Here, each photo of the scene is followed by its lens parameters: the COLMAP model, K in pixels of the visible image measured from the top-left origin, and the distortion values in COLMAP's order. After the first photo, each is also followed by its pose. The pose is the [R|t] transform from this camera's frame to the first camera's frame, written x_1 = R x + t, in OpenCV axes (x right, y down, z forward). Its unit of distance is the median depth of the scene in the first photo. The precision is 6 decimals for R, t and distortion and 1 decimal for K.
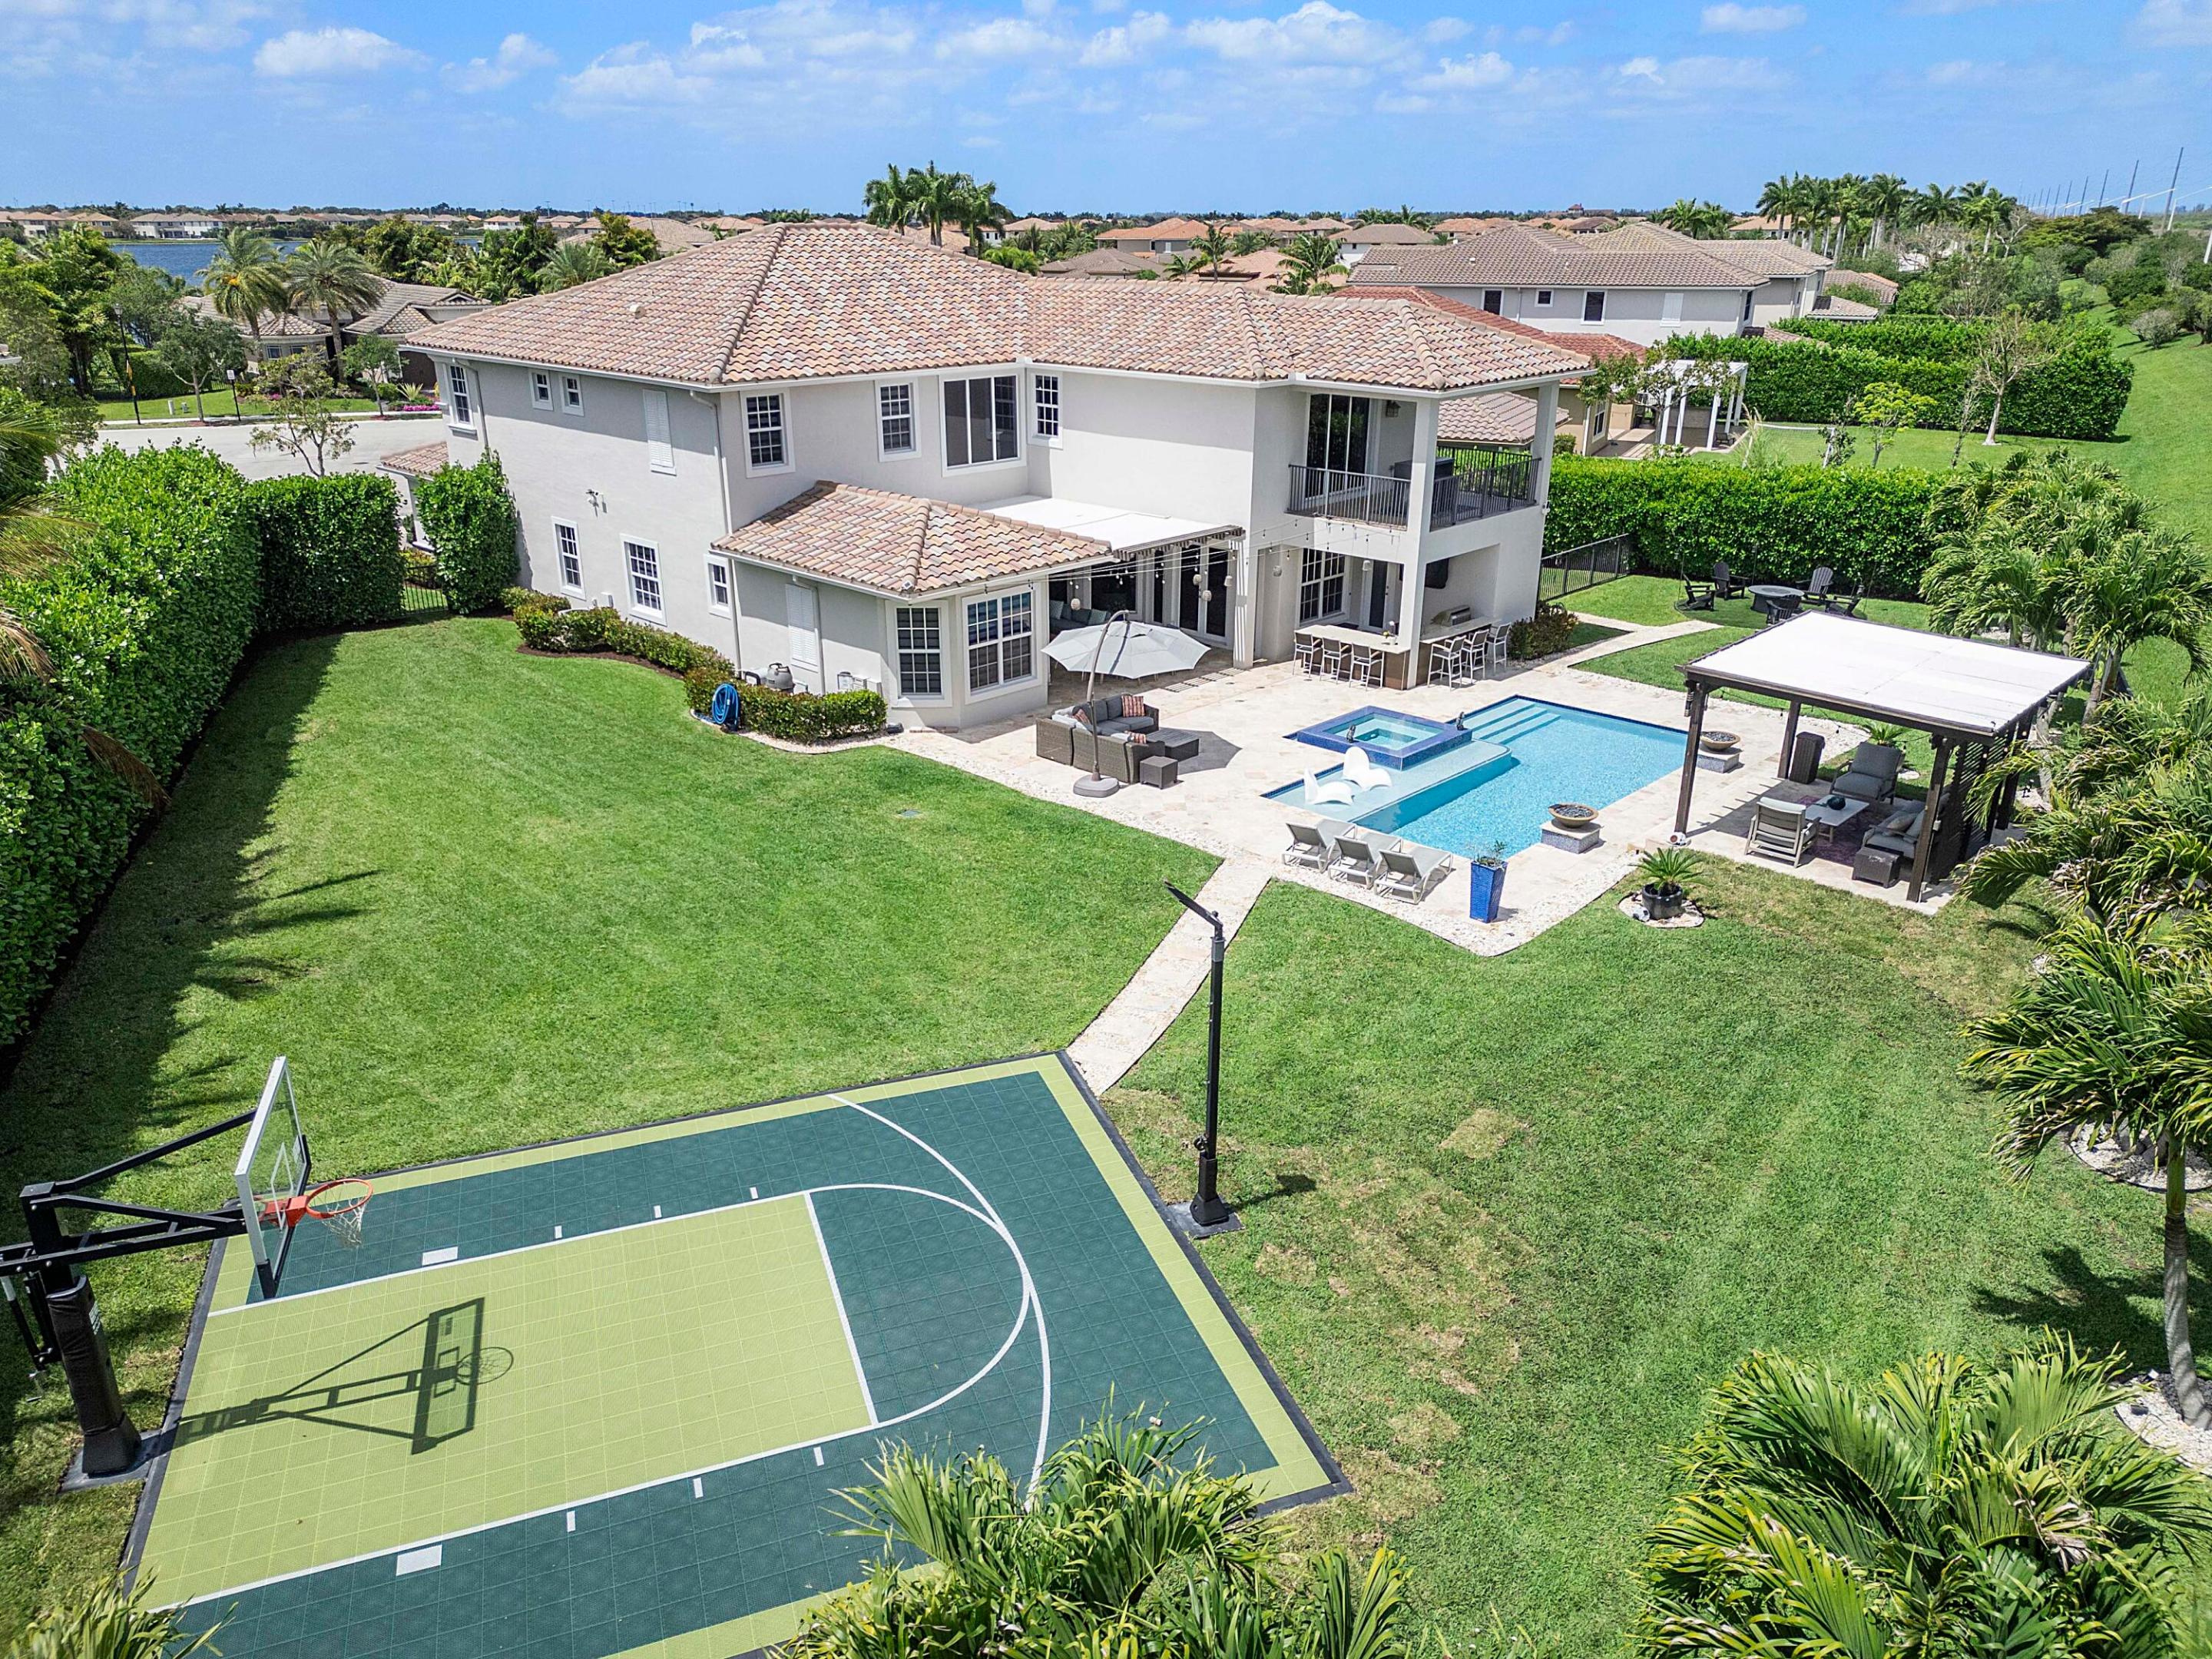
lens RADIAL K [[1583.3, 0, 1106.8], [0, 1583.3, 799.5], [0, 0, 1]] dist [0.077802, -0.061660]
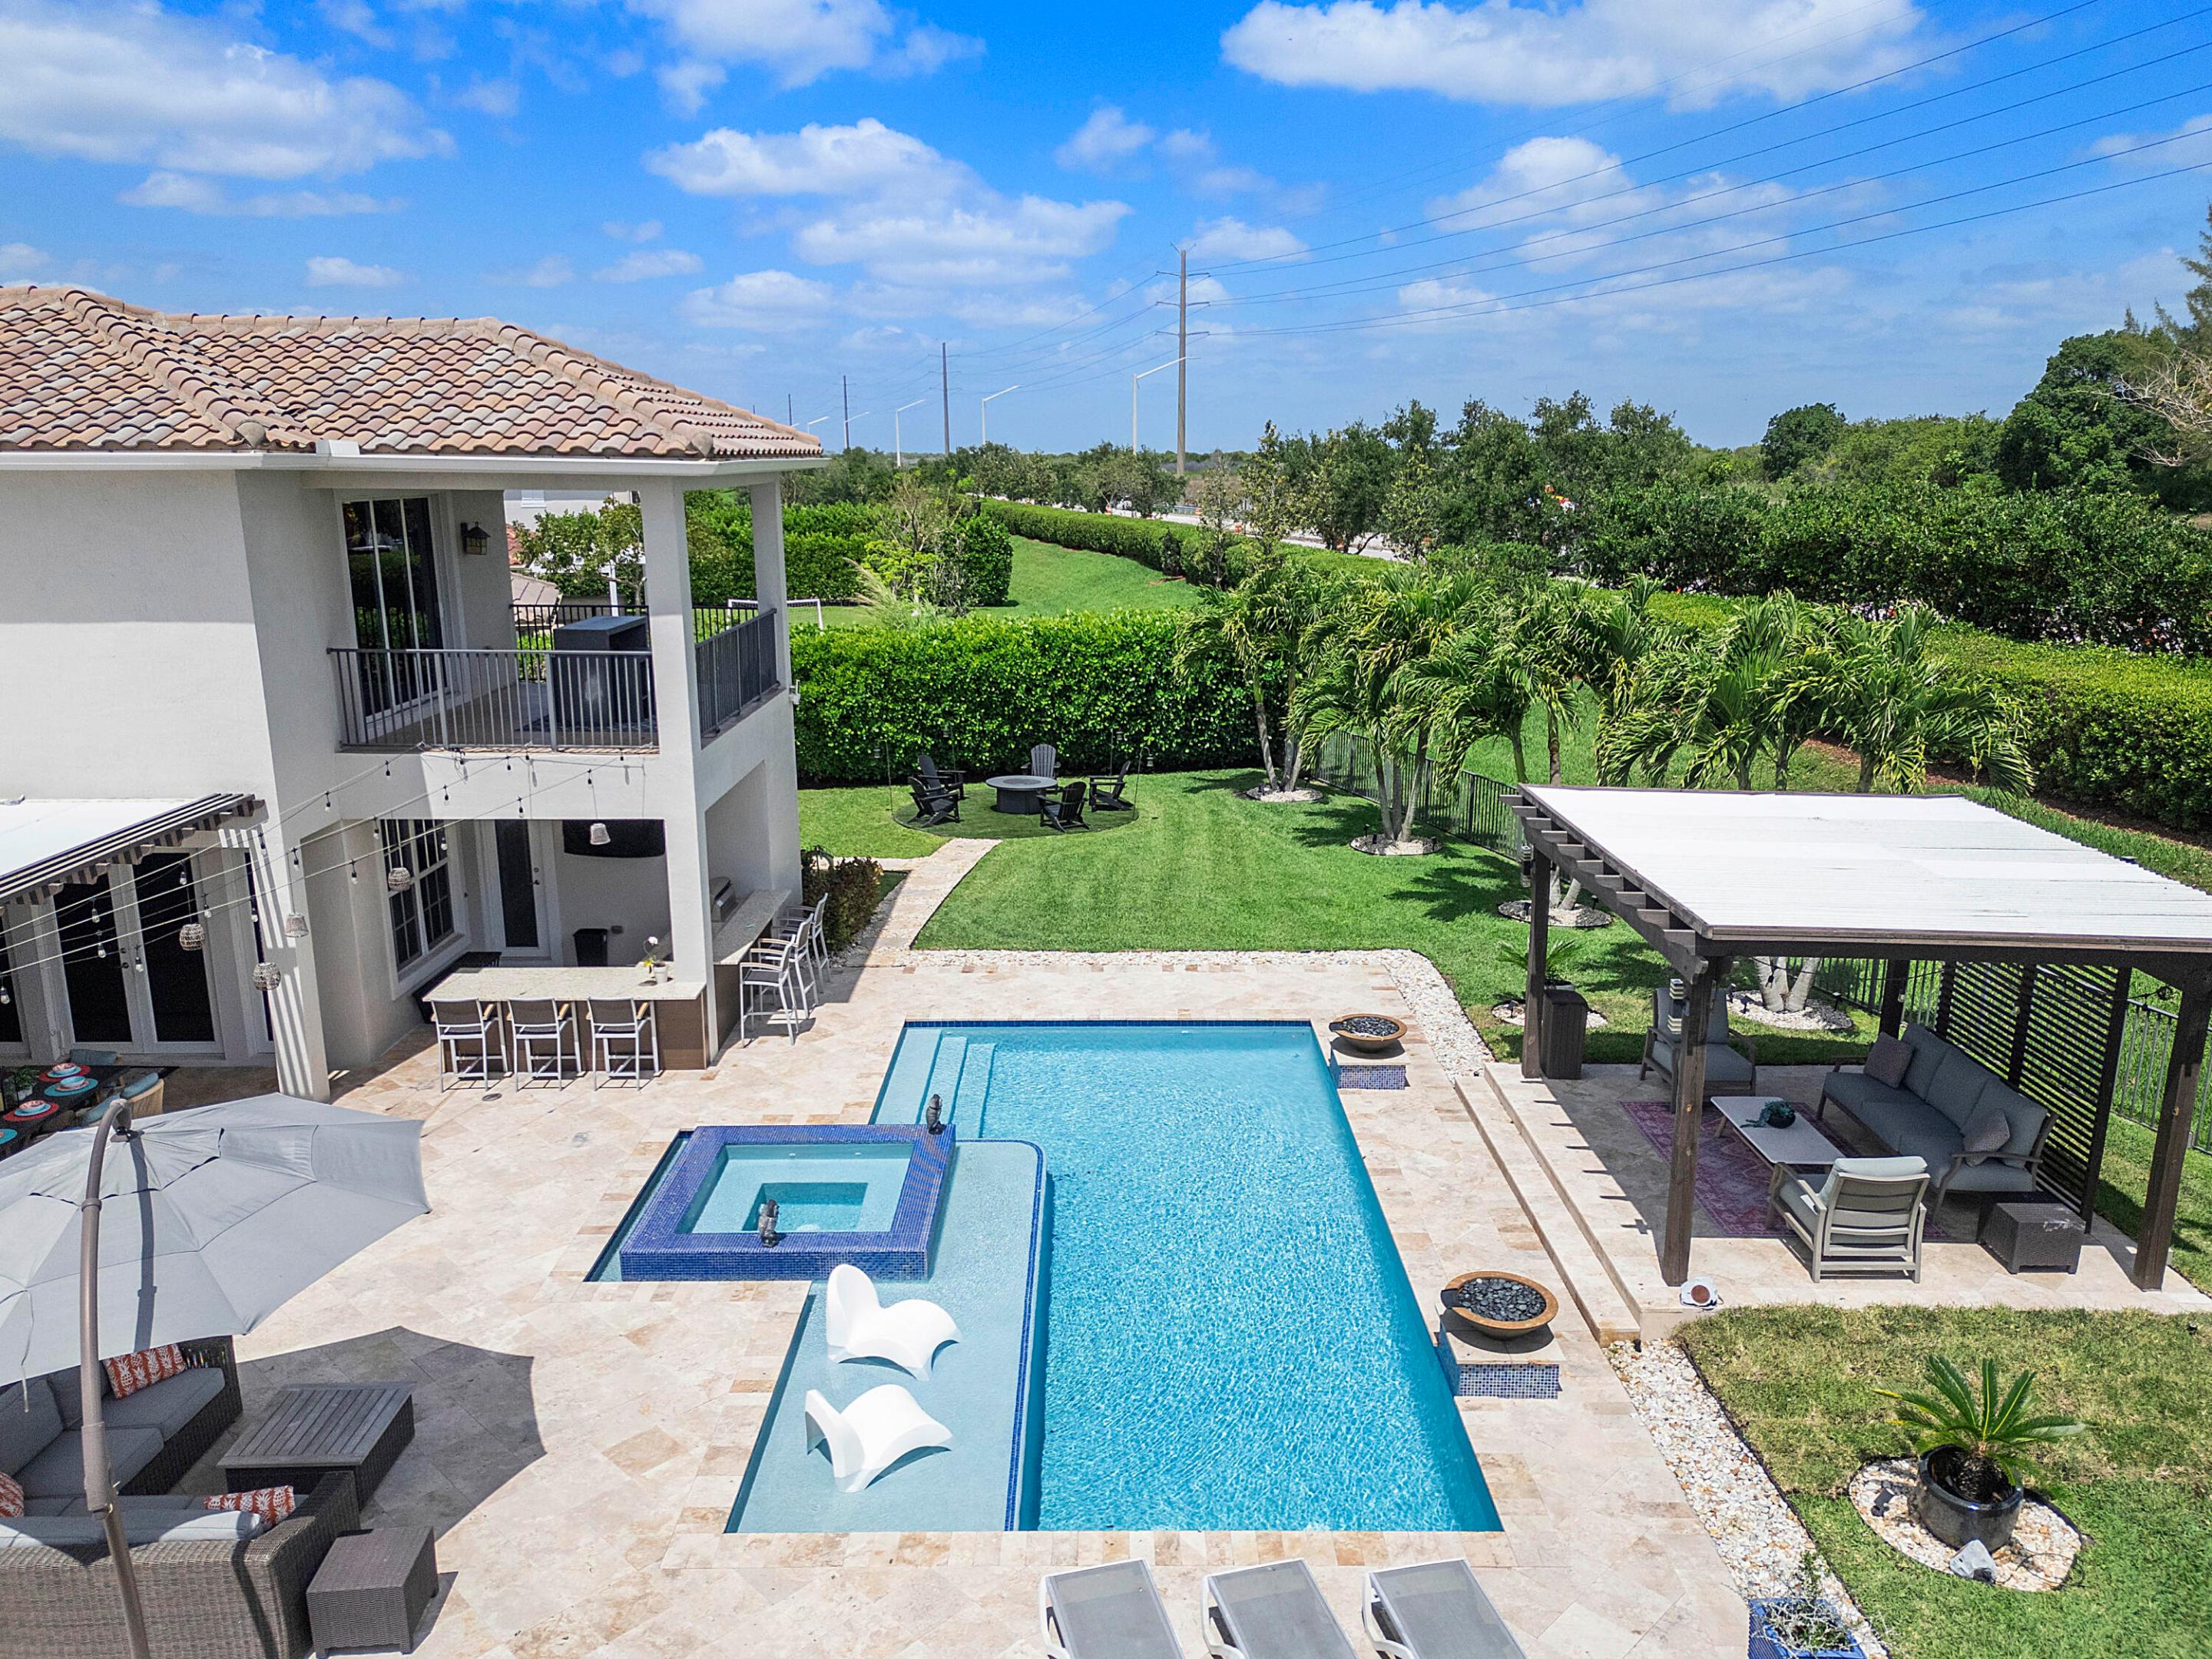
lens RADIAL K [[1583.3, 0, 1125.5], [0, 1583.3, 794.5], [0, 0, 1]] dist [0.077802, -0.061660]
pose [[0.715927, -0.144246, 0.683111, -0.048938], [0.237194, 0.970481, -0.043662, -0.105318], [-0.656648, 0.193288, 0.729008, 0.574295]]
